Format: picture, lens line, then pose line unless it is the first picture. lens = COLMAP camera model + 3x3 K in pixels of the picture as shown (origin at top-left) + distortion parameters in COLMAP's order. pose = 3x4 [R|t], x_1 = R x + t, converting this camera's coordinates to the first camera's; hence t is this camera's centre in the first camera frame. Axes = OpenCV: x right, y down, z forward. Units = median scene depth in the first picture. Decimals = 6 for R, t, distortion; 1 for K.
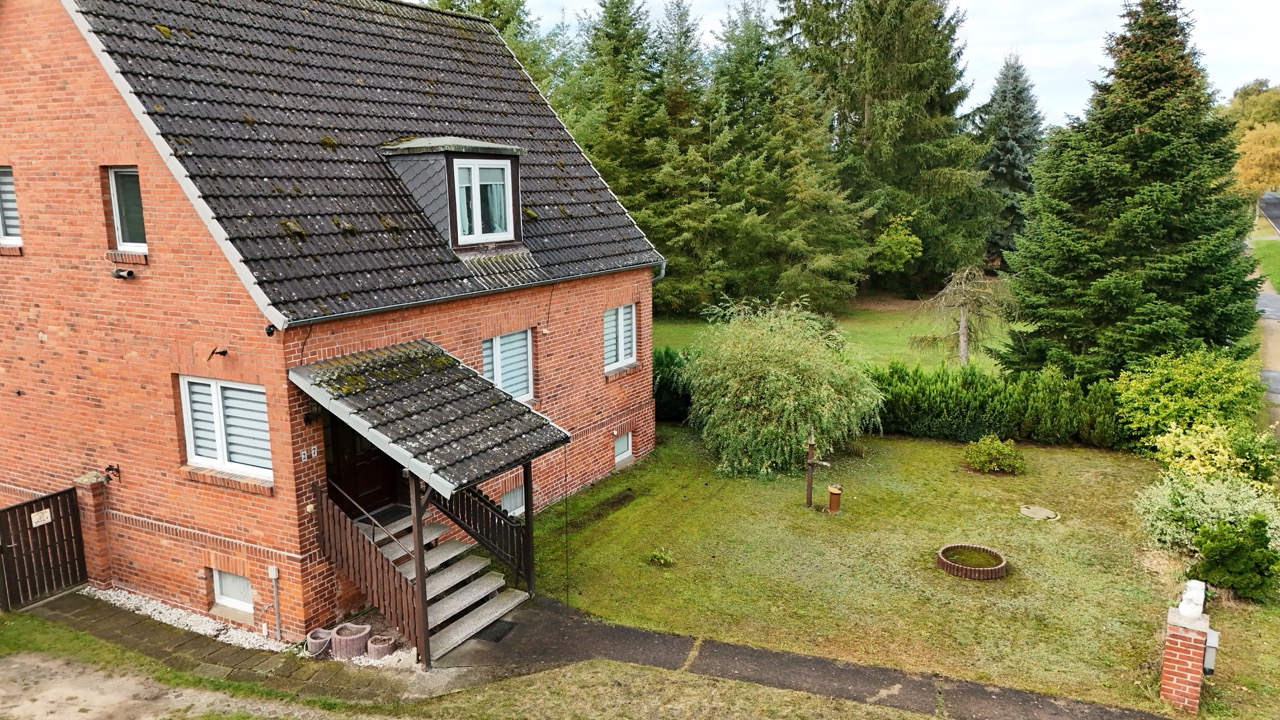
lens RADIAL K [[940.5, 0, 640.0], [0, 940.5, 360.0], [0, 0, 1]] dist [0.099807, -0.127618]
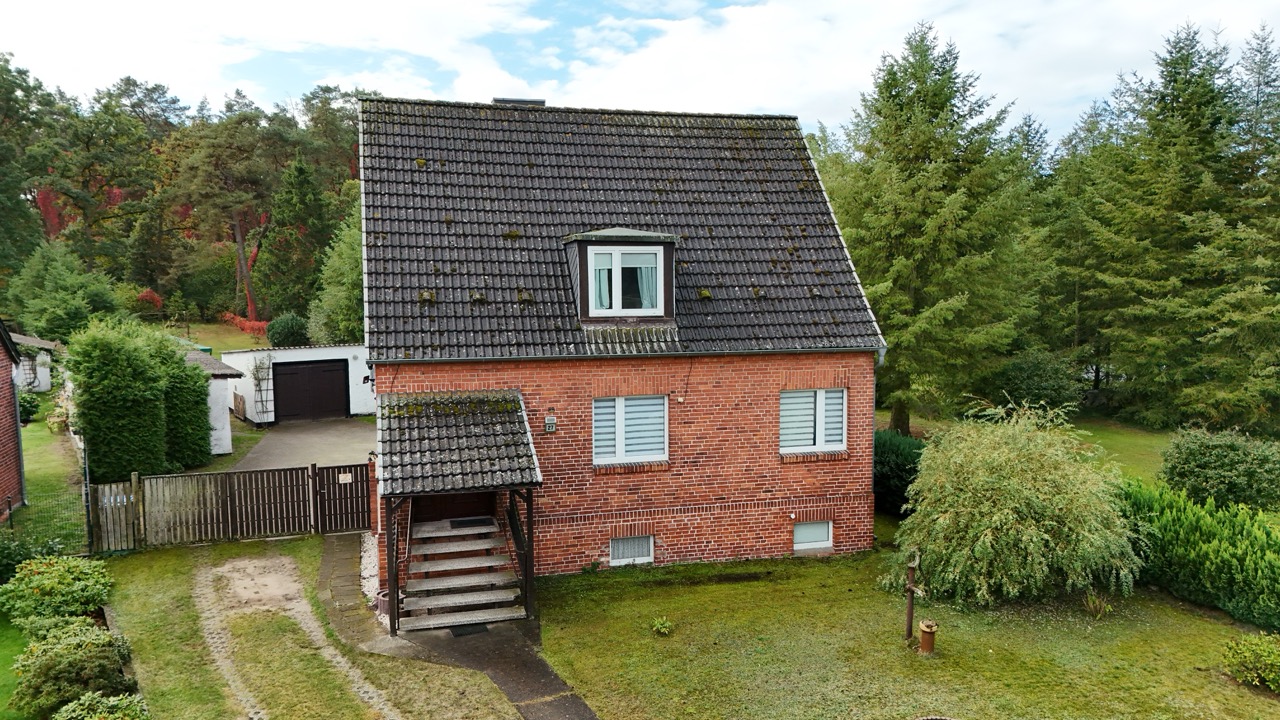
lens RADIAL K [[948.0, 0, 639.7], [0, 948.0, 329.4], [0, 0, 1]] dist [0.031121, -0.005821]
pose [[0.690640, 0.056596, -0.720981, 0.672298], [-0.139218, 0.988691, -0.055748, -0.044873], [0.709673, 0.138875, 0.690709, 0.206569]]
